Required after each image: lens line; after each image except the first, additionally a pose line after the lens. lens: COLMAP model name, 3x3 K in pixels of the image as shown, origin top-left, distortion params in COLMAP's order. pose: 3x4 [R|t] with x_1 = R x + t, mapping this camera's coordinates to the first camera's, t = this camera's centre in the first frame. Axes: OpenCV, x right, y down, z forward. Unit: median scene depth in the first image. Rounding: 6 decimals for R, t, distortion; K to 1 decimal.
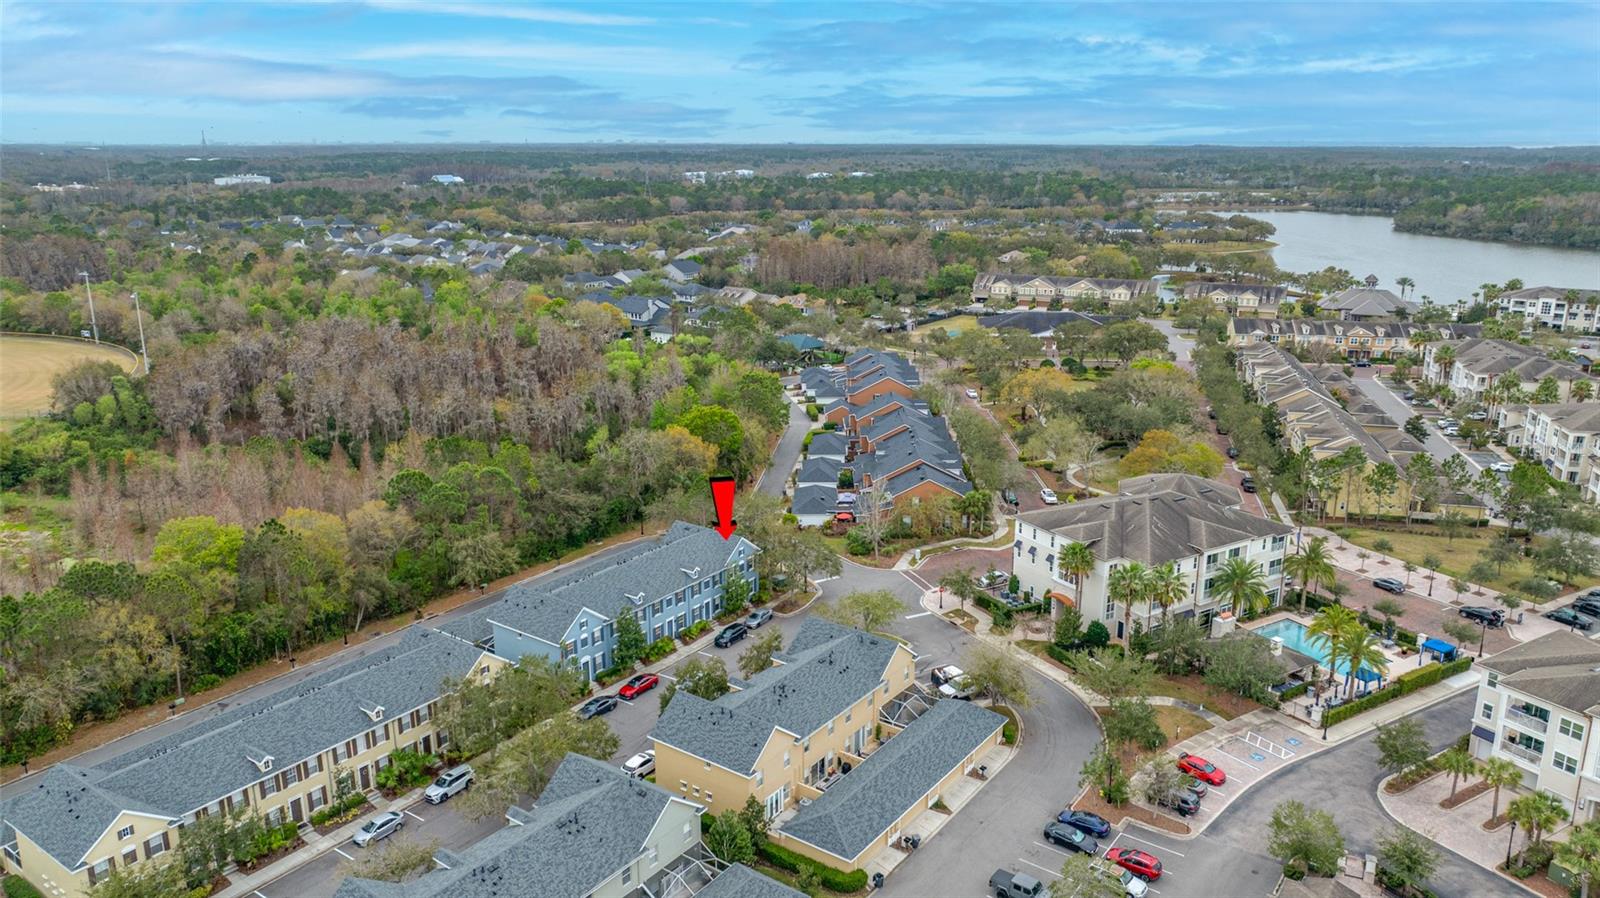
lens RADIAL K [[1143.4, 0, 771.7], [0, 1143.4, 486.1], [0, 0, 1]] dist [0.048790, -0.002410]
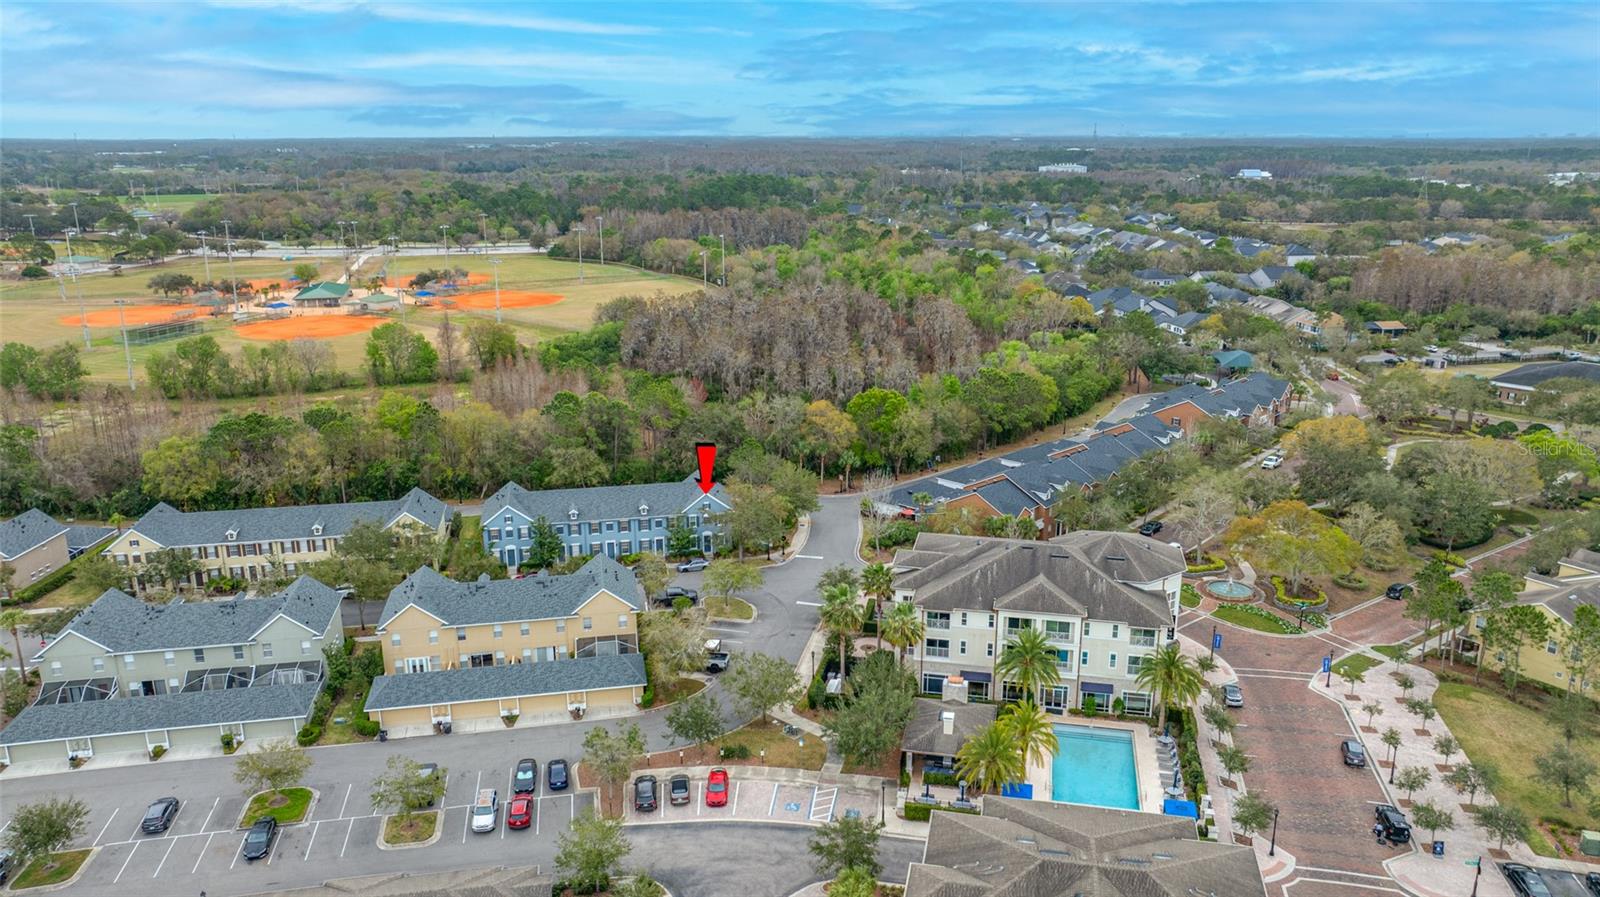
lens RADIAL K [[1120.4, 0, 800.0], [0, 1120.4, 448.5], [0, 0, 1]] dist [-0.016600, -0.002771]
pose [[0.761613, 0.195186, -0.617939, 0.761650], [-0.204944, 0.977167, 0.056060, -0.083172], [0.614772, 0.083947, 0.784225, 0.206333]]
